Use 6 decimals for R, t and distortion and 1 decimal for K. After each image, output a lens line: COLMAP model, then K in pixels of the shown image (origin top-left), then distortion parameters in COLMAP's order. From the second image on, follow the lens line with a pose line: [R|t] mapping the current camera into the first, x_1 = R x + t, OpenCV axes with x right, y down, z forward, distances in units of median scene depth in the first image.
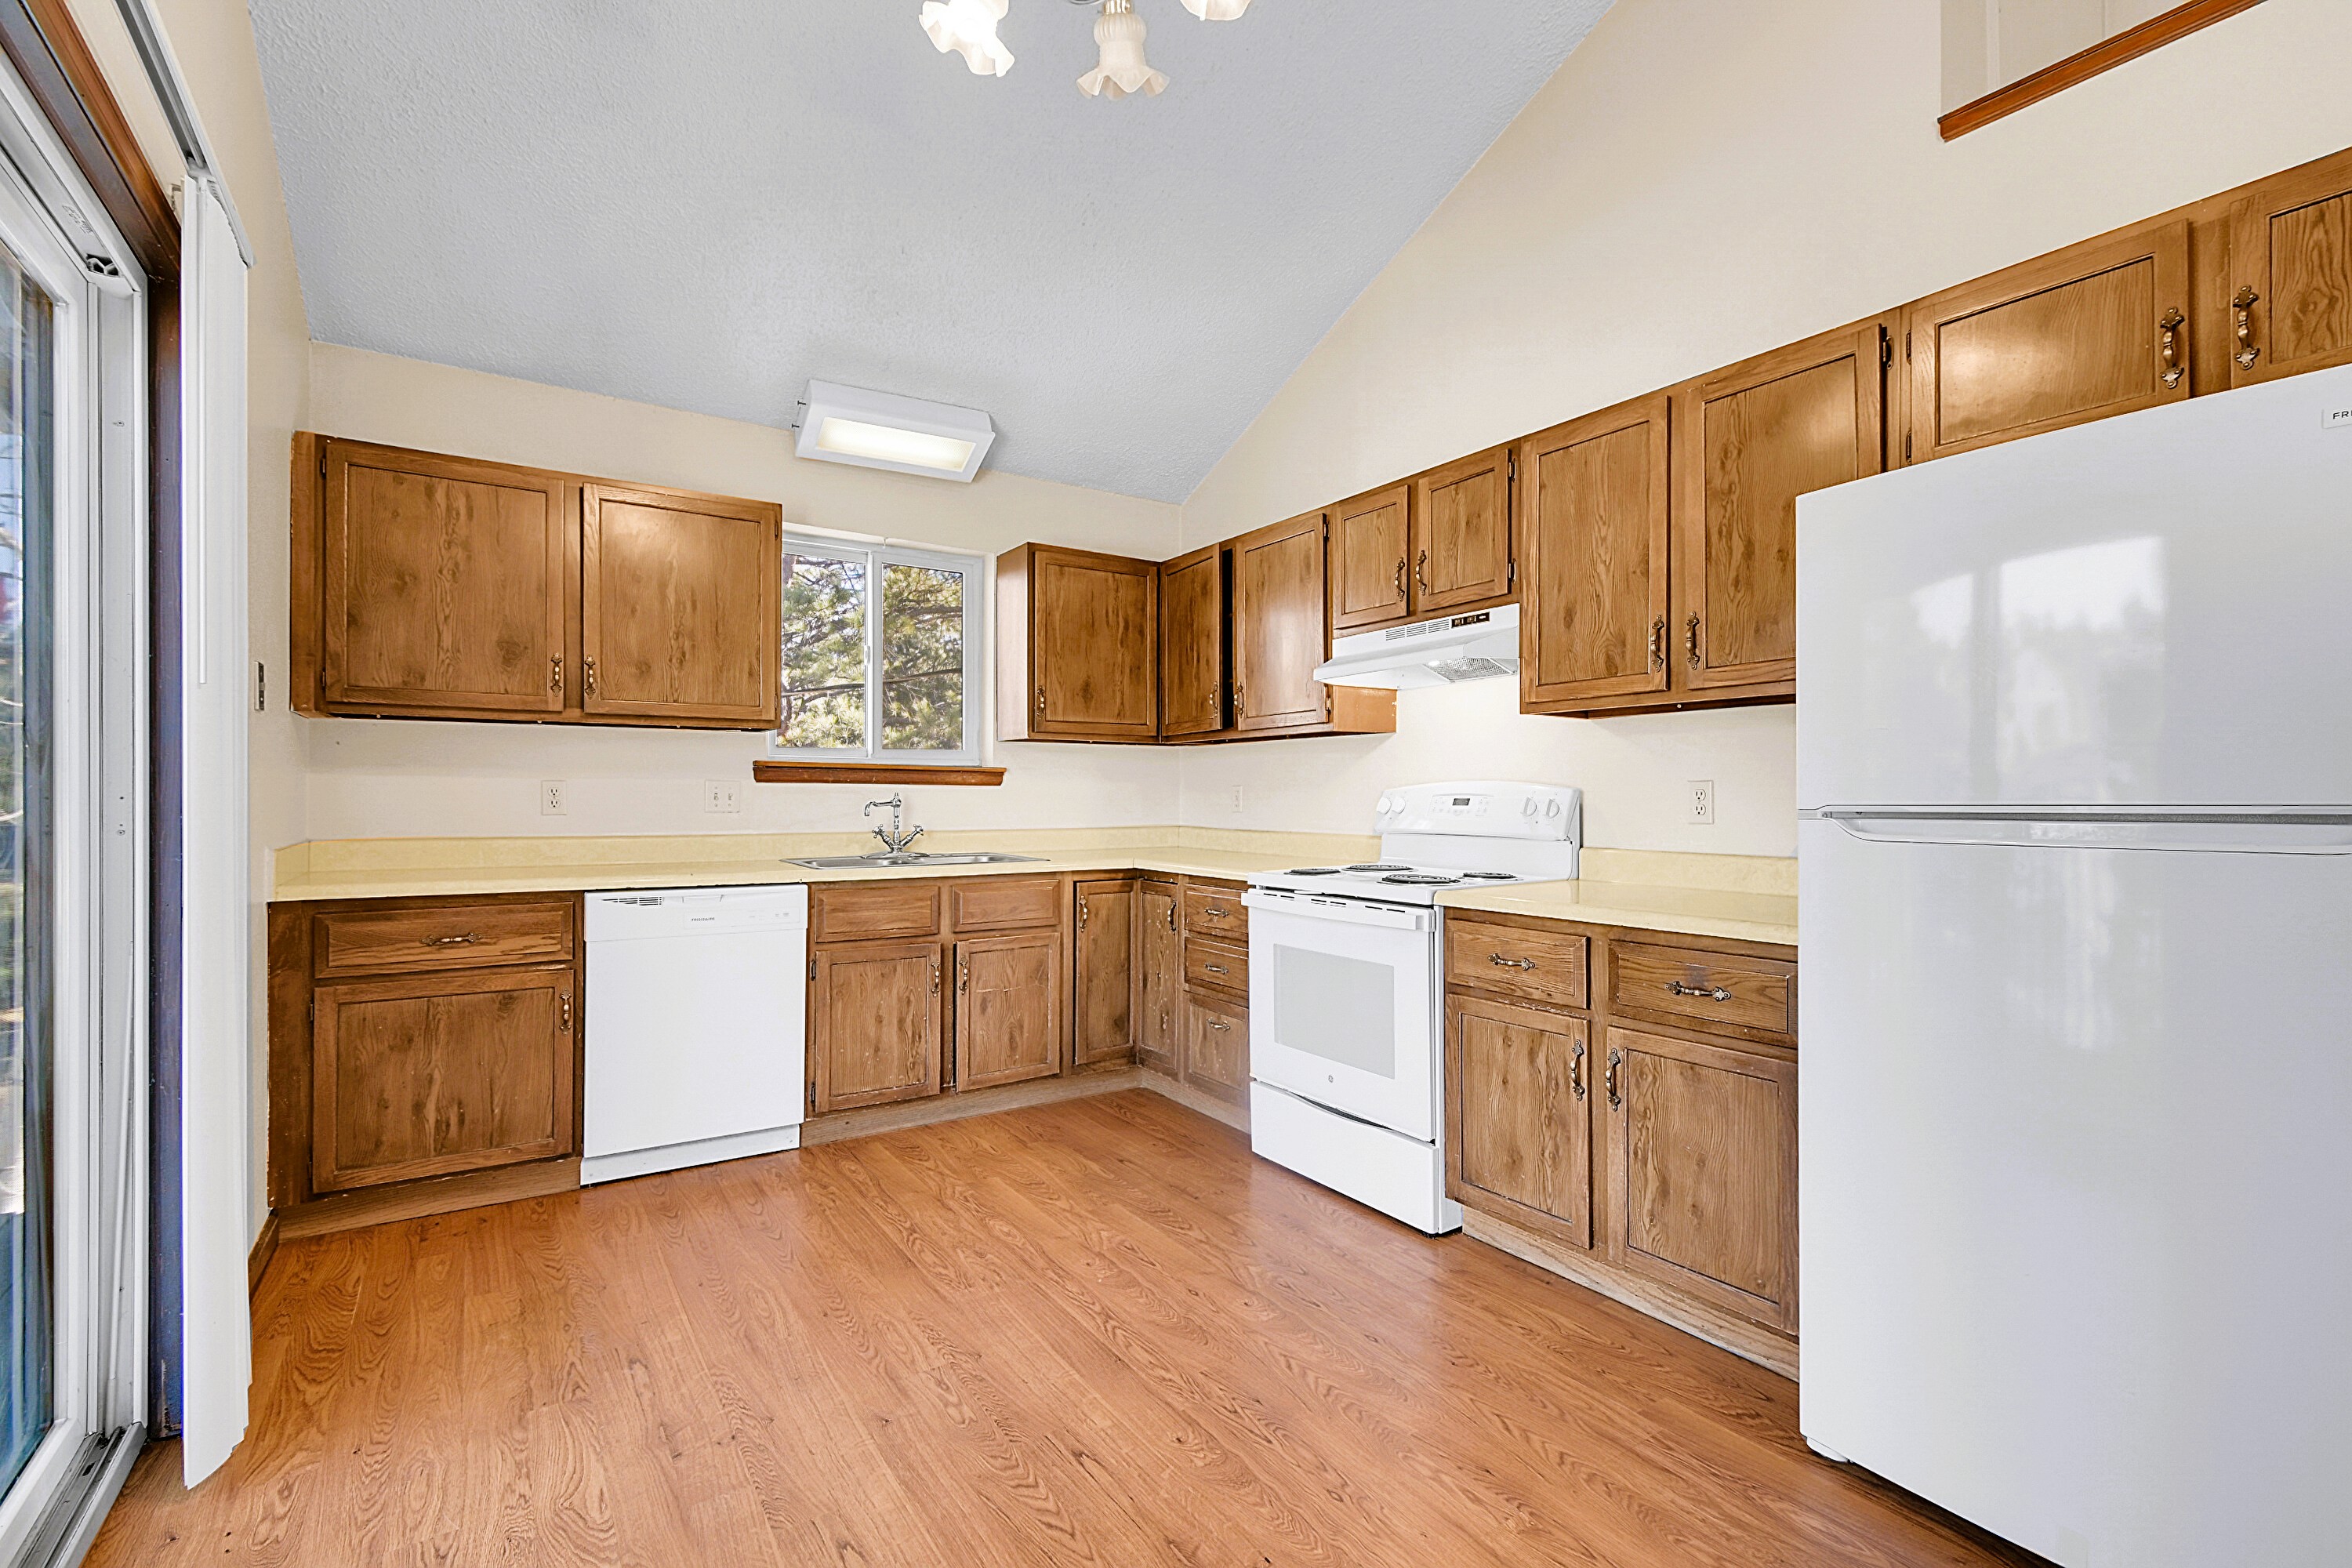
lens RADIAL K [[1045.4, 0, 1173.9], [0, 1045.4, 789.8], [0, 0, 1]] dist [0.007265, -0.000270]
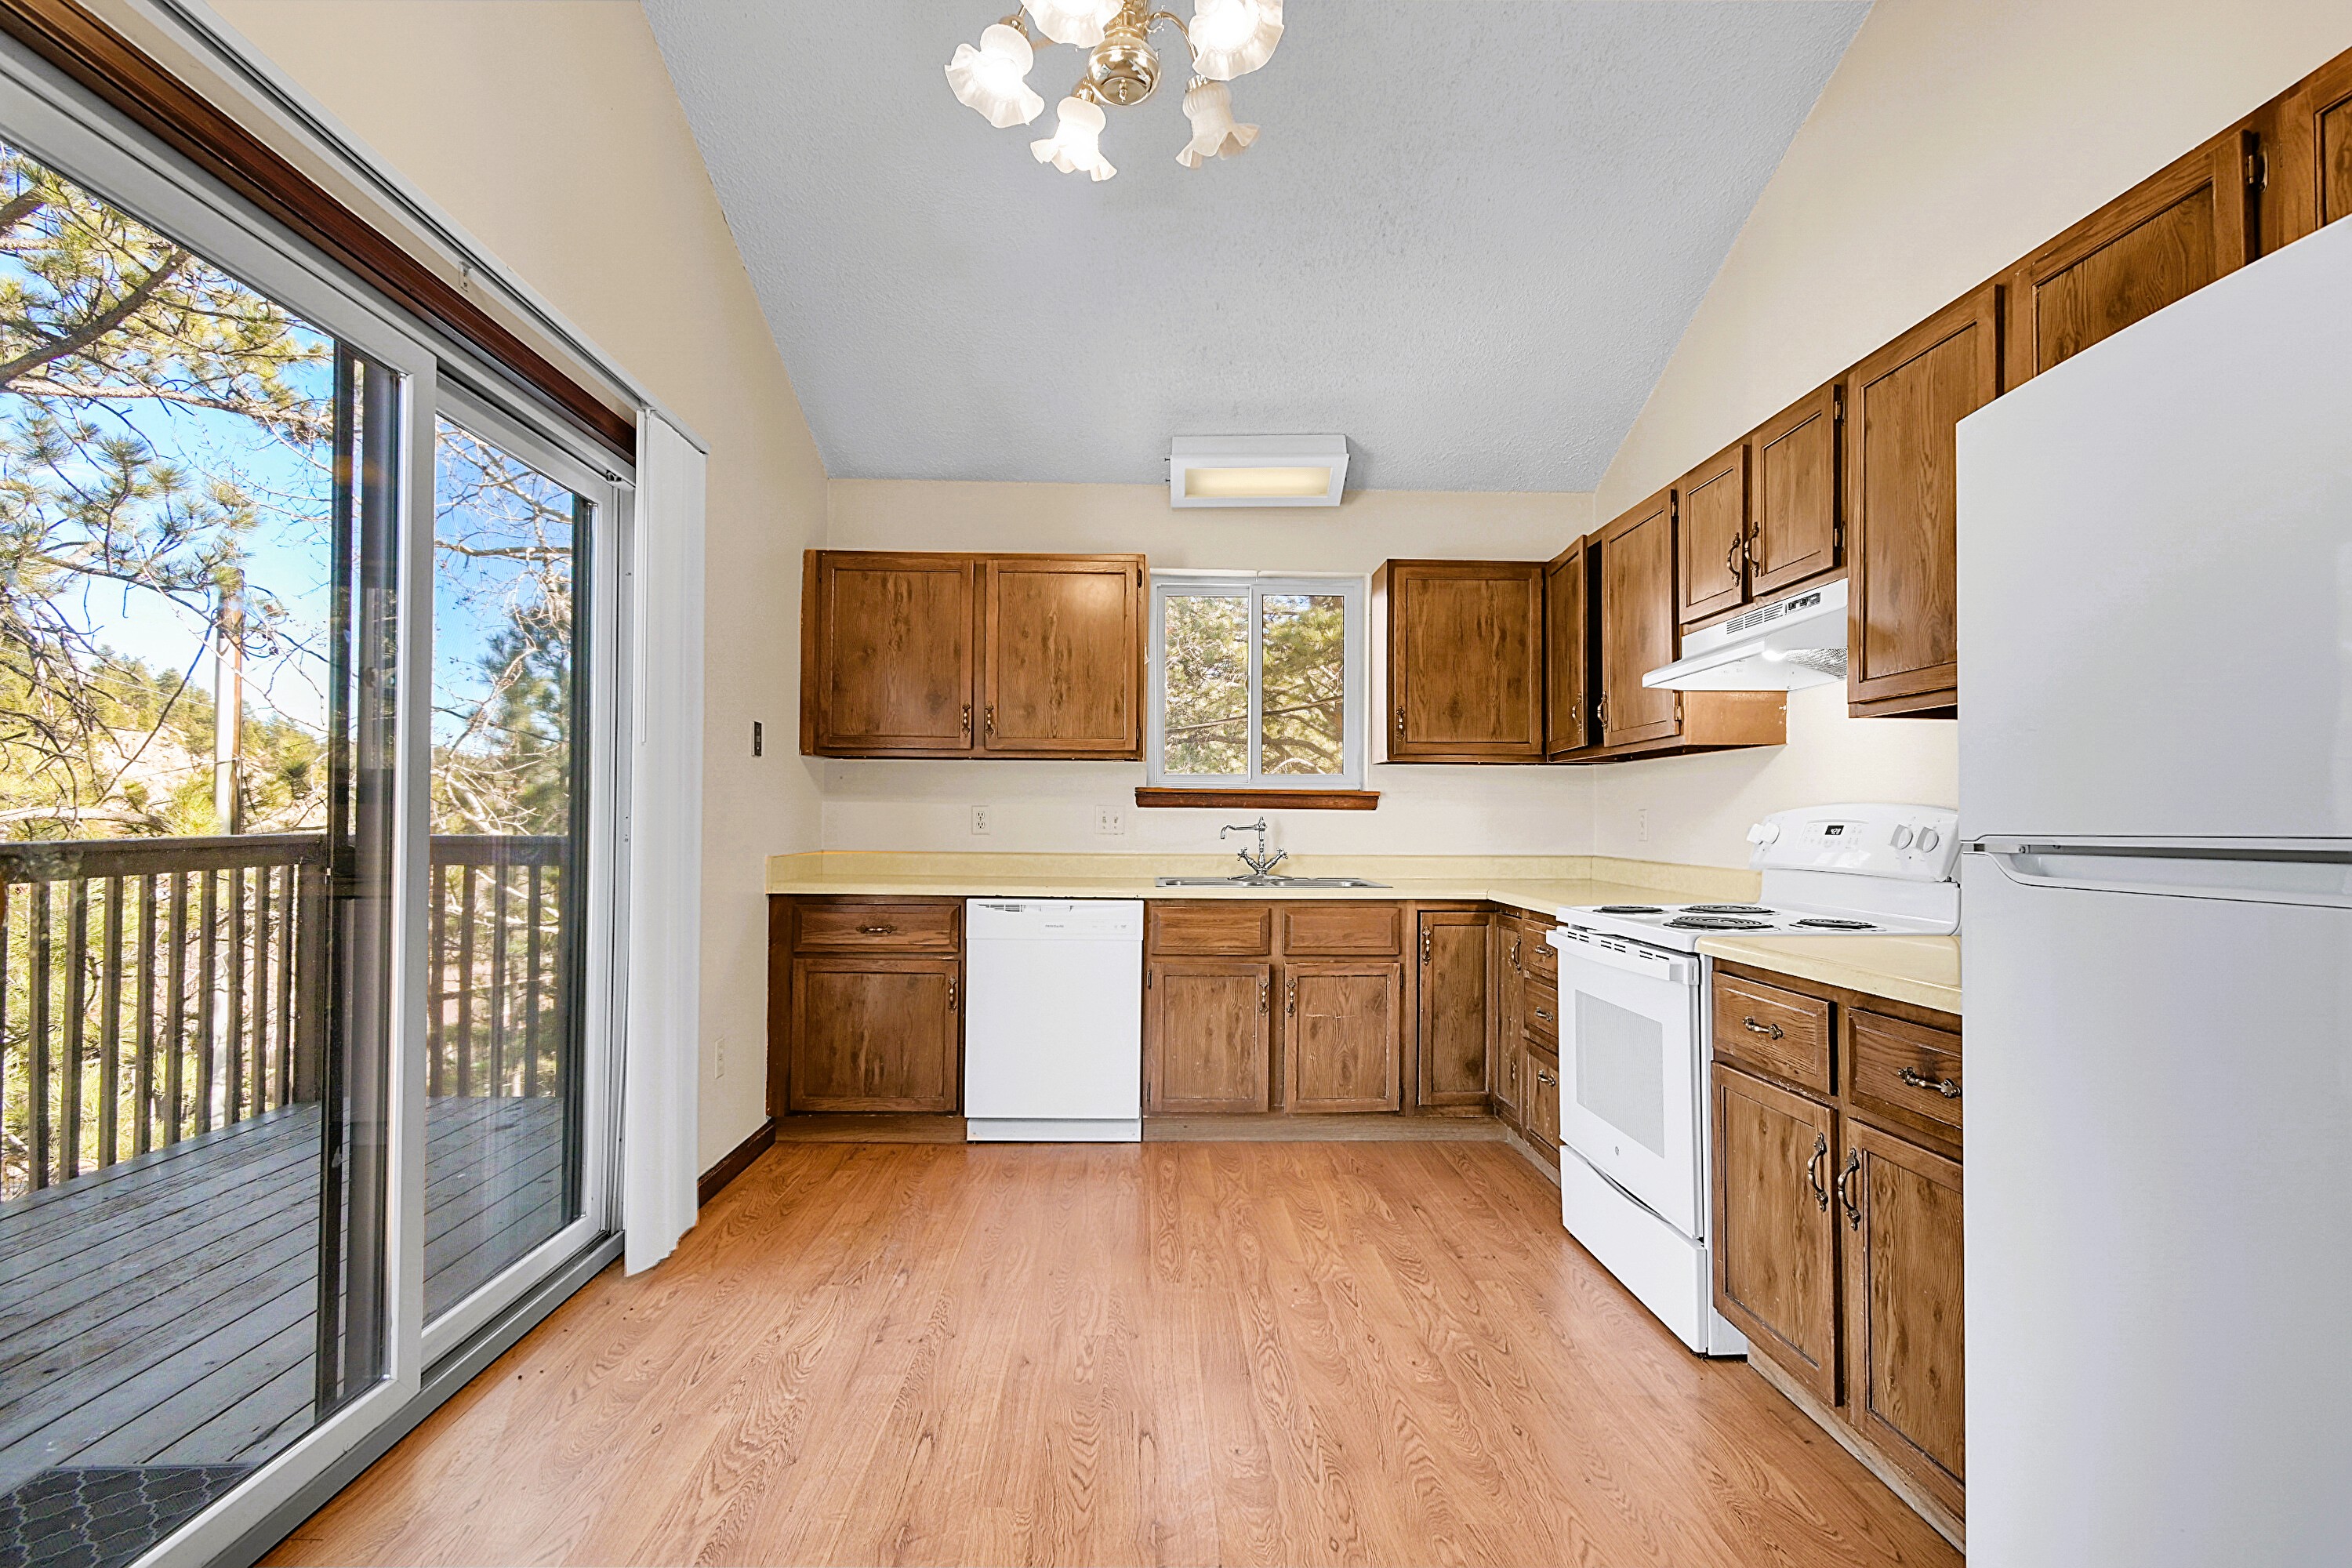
lens RADIAL K [[1127.8, 0, 1172.9], [0, 1127.8, 791.2], [0, 0, 1]] dist [0.006006, 0.000562]
pose [[0.848454, -0.009030, -0.529193, 0.325663], [-0.002063, 0.999790, -0.020369, 0.000370], [0.529266, 0.018374, 0.848257, 0.013752]]
